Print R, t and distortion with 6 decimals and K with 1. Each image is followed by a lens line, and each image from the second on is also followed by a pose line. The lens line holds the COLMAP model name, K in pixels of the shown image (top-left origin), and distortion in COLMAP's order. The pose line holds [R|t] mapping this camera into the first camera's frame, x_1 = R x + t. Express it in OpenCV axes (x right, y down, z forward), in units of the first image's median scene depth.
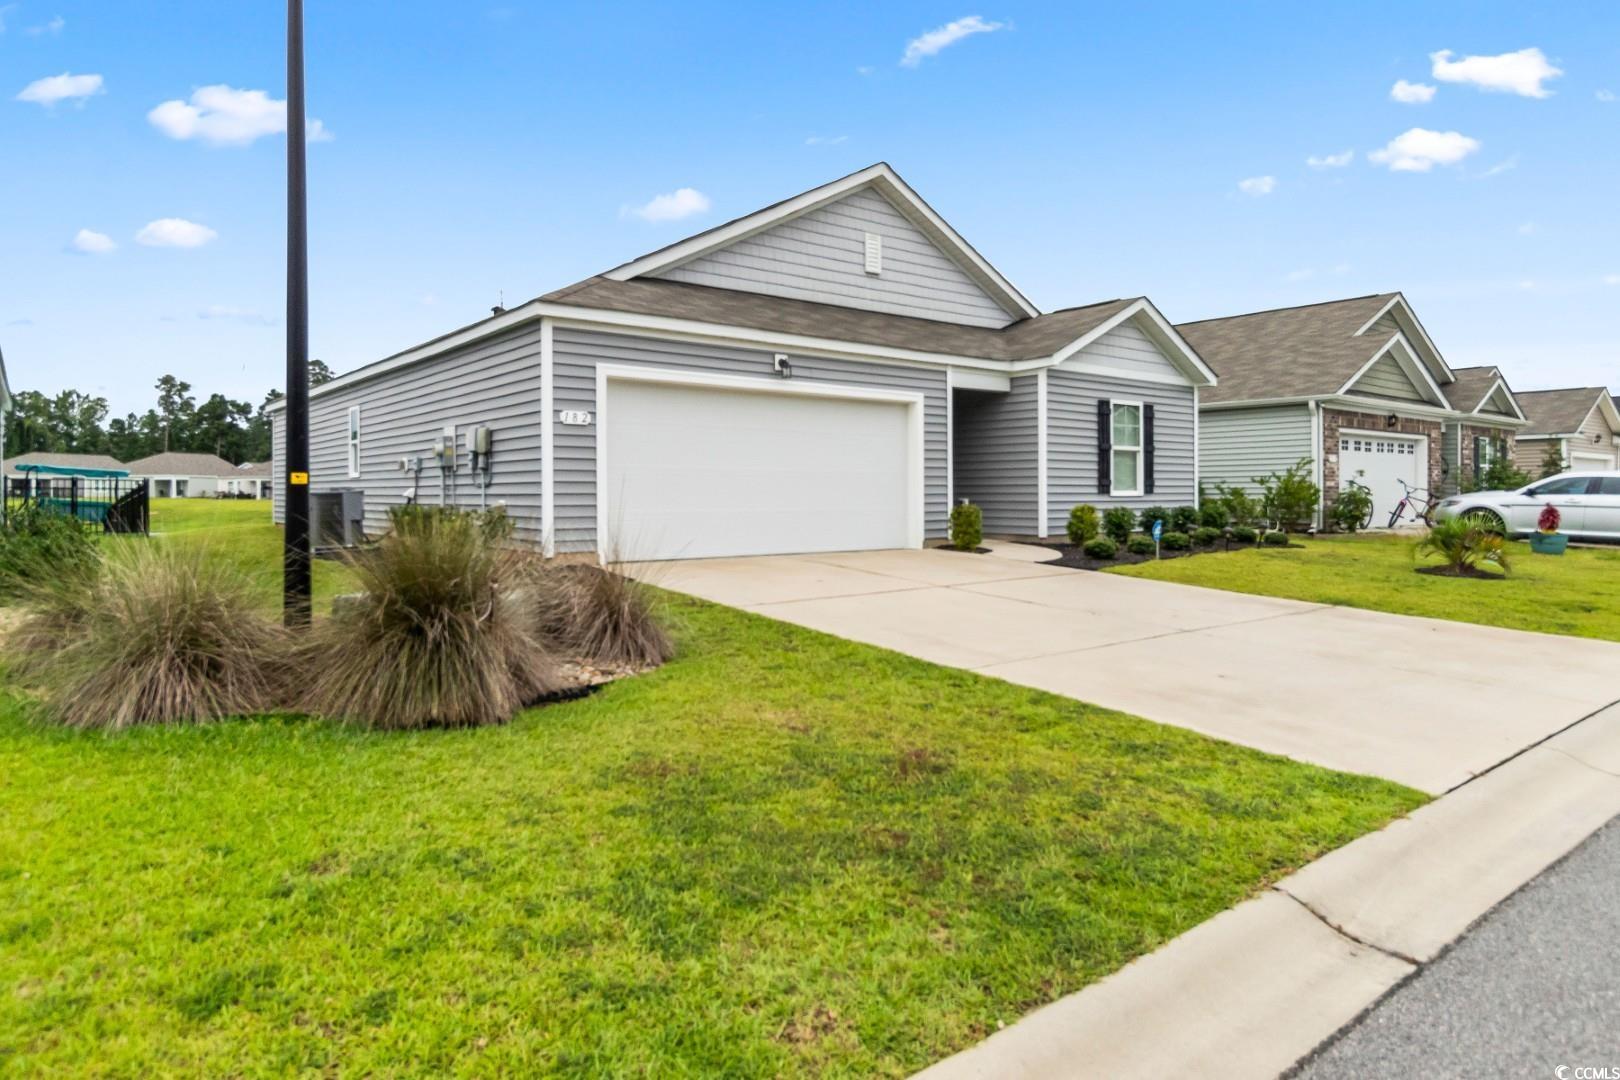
lens RADIAL K [[977.6, 0, 812.4], [0, 977.6, 494.9], [0, 0, 1]] dist [-0.001655, 0.000181]
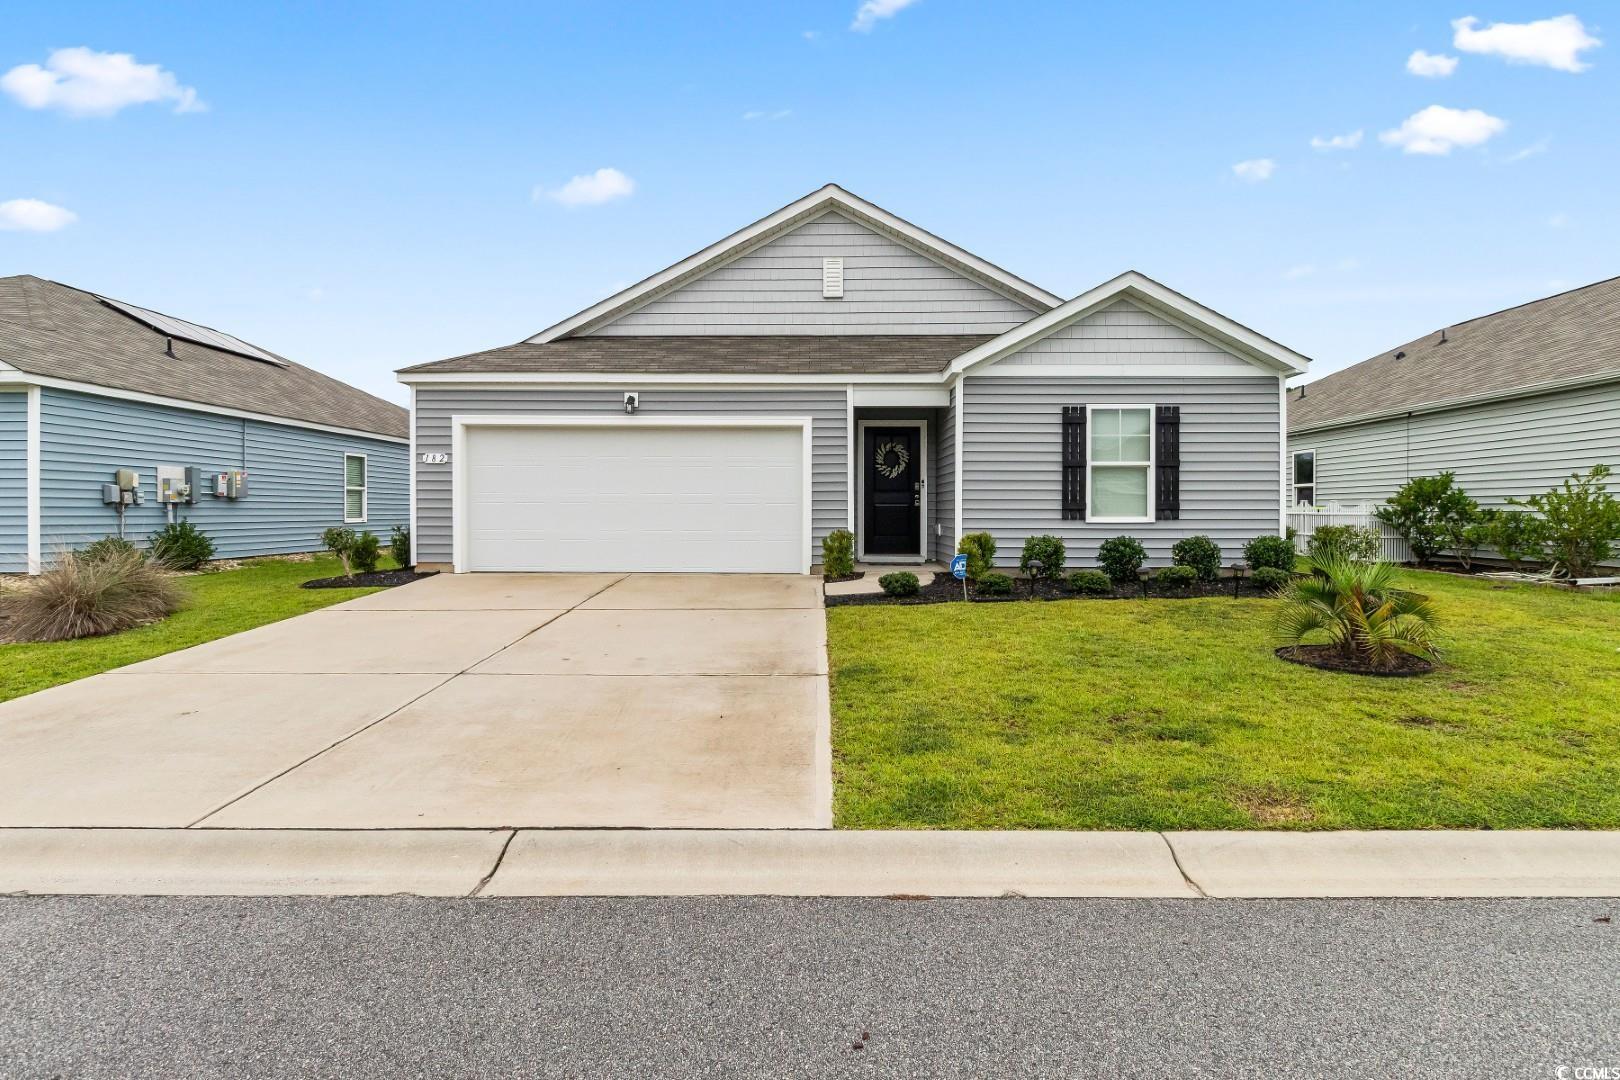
lens RADIAL K [[845.5, 0, 808.7], [0, 845.5, 533.9], [0, 0, 1]] dist [0.002483, 0.000135]
pose [[0.771283, 0.021140, -0.636141, 0.603542], [-0.004452, 0.999603, 0.027821, -0.008196], [0.636477, -0.018626, 0.771071, 0.312015]]
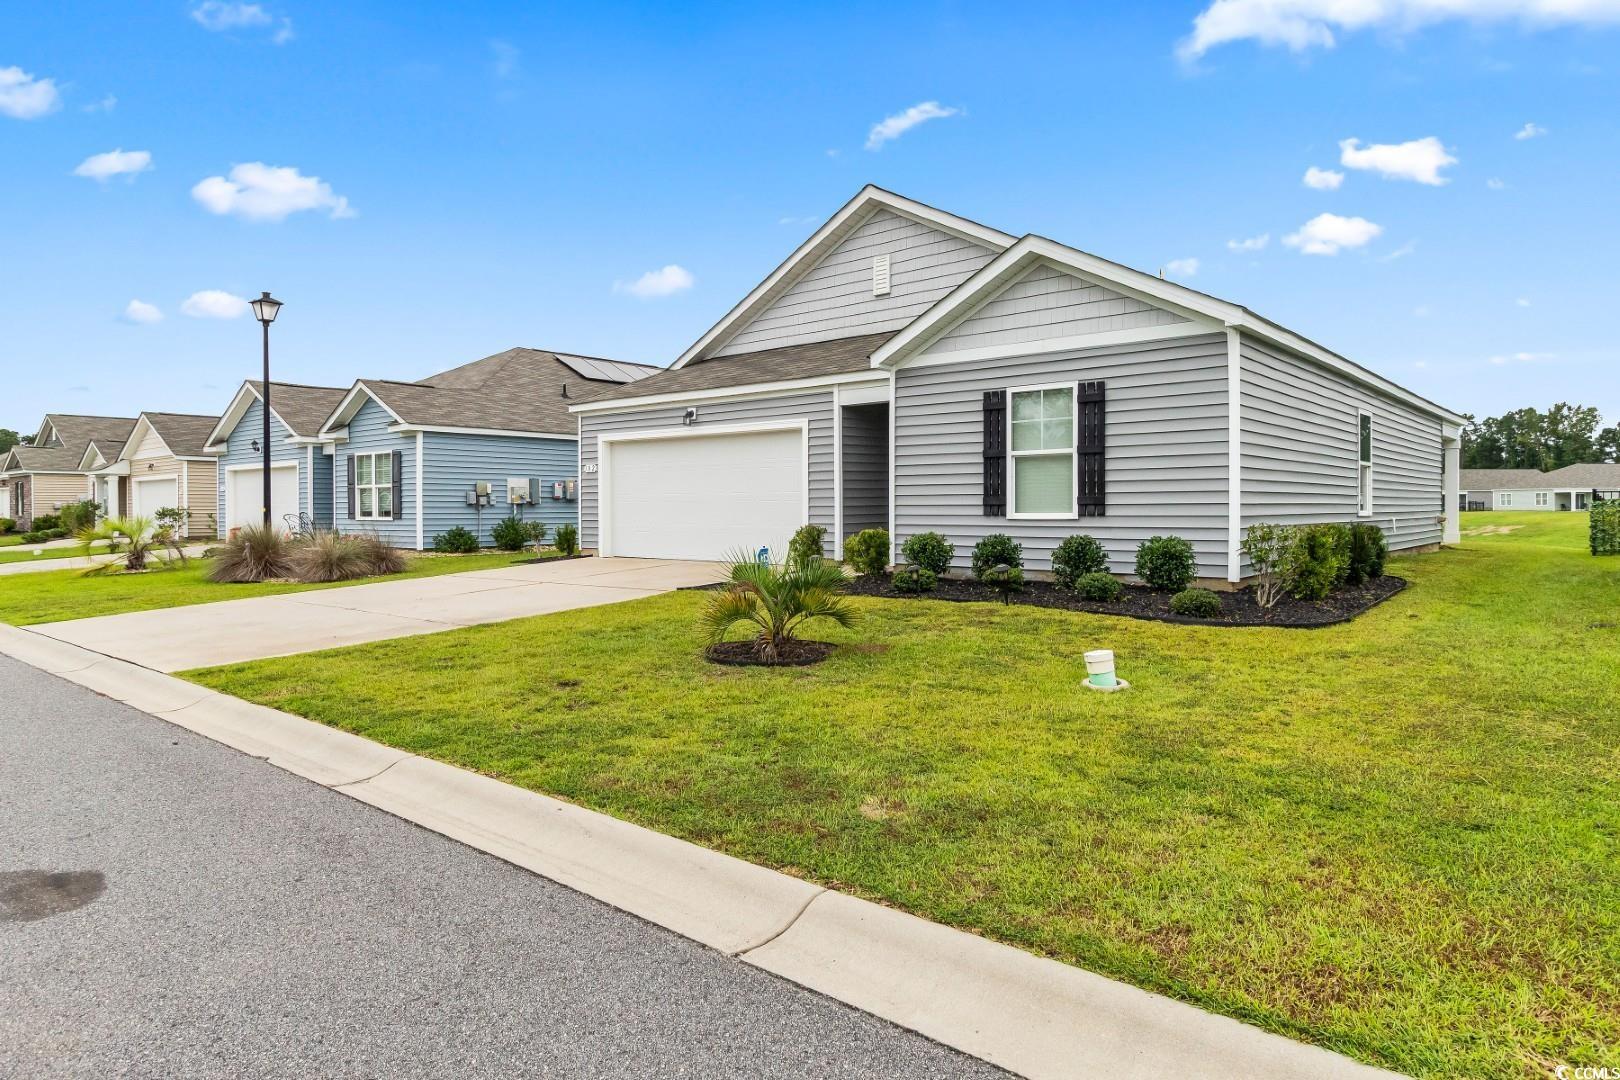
lens RADIAL K [[977.6, 0, 812.8], [0, 977.6, 533.3], [0, 0, 1]] dist [-0.001655, 0.000181]
pose [[0.180647, 0.026293, -0.983196, 1.051581], [-0.000247, 0.999644, 0.026687, -0.007972], [0.983548, -0.004578, 0.180589, 0.751798]]
